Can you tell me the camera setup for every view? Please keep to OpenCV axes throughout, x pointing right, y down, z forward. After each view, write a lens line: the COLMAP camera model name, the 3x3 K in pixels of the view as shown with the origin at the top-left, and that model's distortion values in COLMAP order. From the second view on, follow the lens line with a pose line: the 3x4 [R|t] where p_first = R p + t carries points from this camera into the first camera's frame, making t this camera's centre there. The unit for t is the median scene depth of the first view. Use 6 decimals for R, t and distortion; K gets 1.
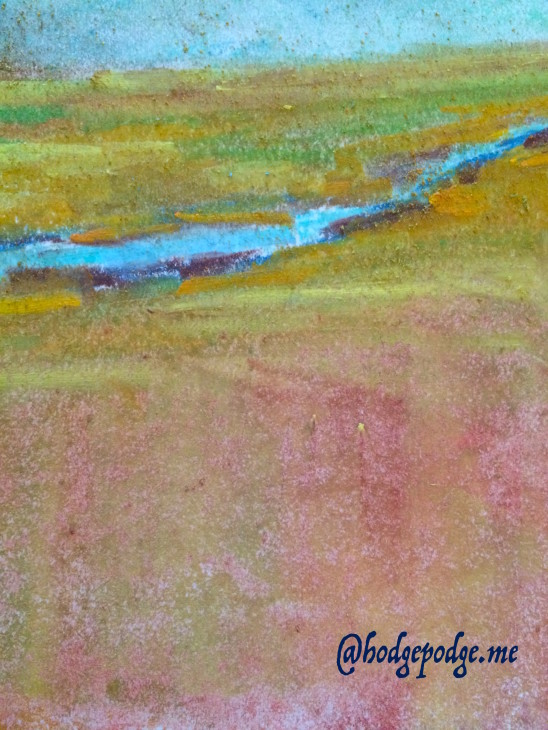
lens RADIAL K [[614.8, 0, 262.1], [0, 614.8, 304.5], [0, 0, 1]] dist [0.076535, -0.005266]
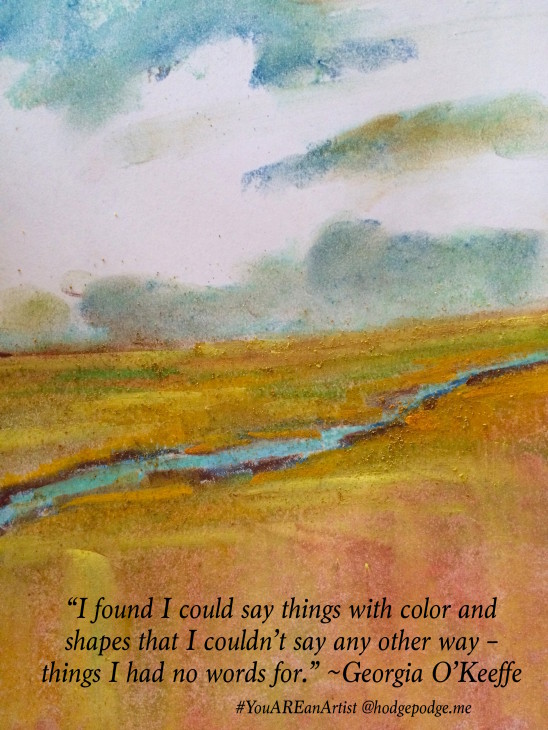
lens RADIAL K [[614.8, 0, 248.0], [0, 614.8, 308.6], [0, 0, 1]] dist [0.076535, -0.005266]
pose [[0.992590, -0.054826, -0.108438, 0.056921], [0.017095, 0.946554, -0.322092, 0.071400], [0.120302, 0.317851, 0.940478, -0.686792]]
